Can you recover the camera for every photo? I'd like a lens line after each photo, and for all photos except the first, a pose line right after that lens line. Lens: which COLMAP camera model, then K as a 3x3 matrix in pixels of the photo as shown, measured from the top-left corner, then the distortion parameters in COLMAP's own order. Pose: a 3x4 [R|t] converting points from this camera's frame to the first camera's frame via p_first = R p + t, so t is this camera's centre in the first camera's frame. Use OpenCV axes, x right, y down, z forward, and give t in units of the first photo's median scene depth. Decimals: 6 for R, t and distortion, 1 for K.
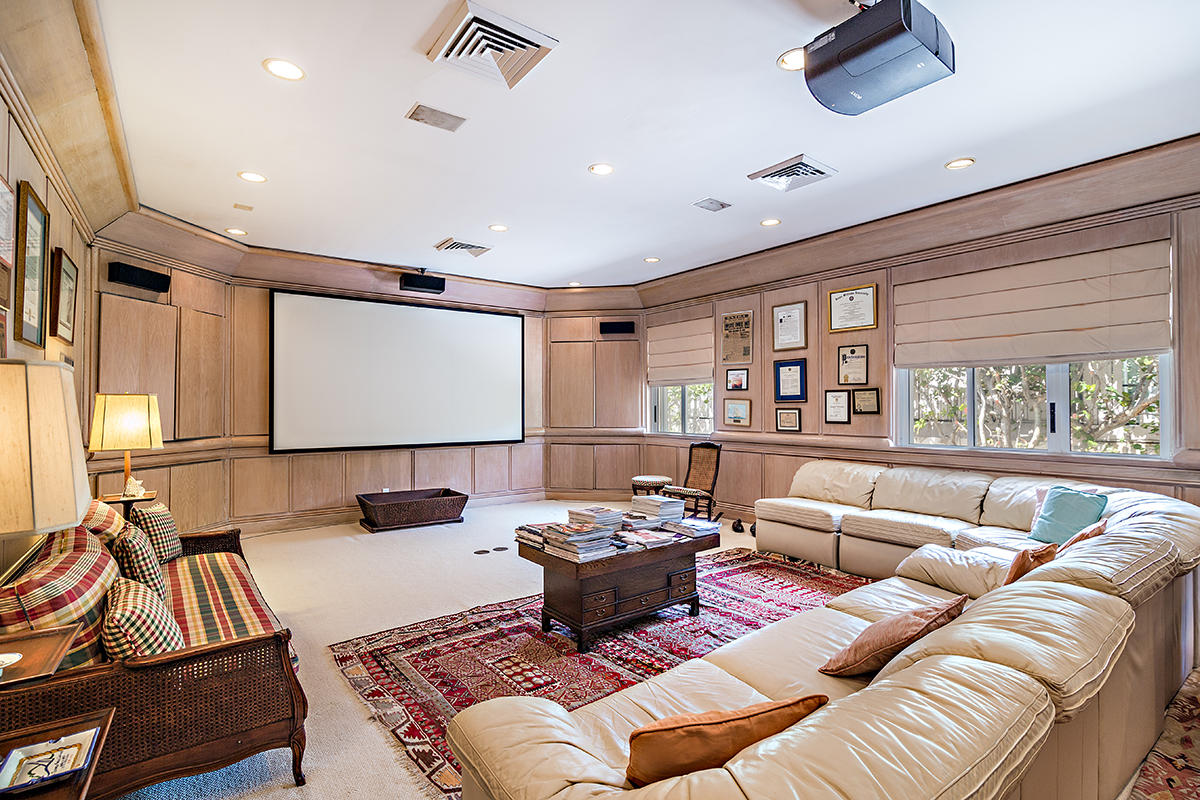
lens RADIAL K [[565.2, 0, 597.2], [0, 565.2, 399.9], [0, 0, 1]] dist [-0.020603, 0.001168]
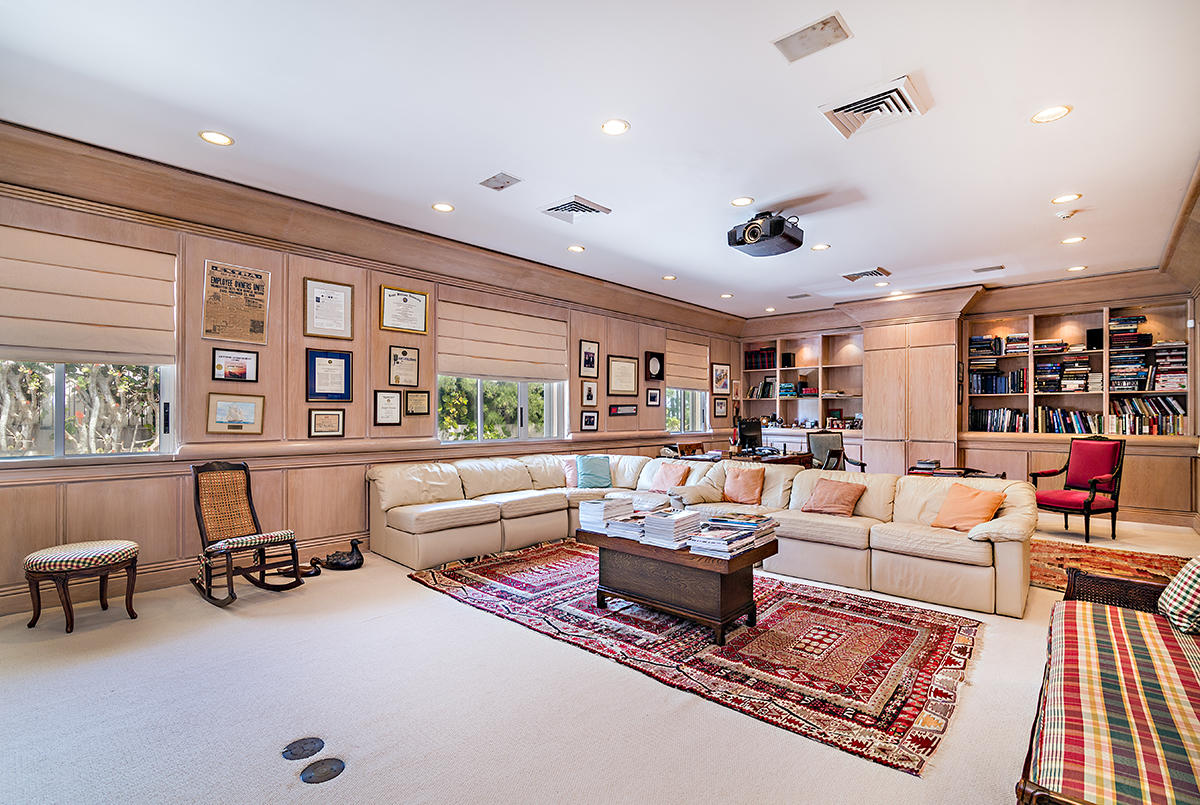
lens RADIAL K [[565.2, 0, 594.7], [0, 565.2, 410.1], [0, 0, 1]] dist [-0.020603, 0.001168]
pose [[-0.193359, 0.012109, 0.981053, -0.607933], [-0.013383, 0.999798, -0.014978, 0.026619], [-0.981037, -0.016025, -0.193158, 0.878399]]
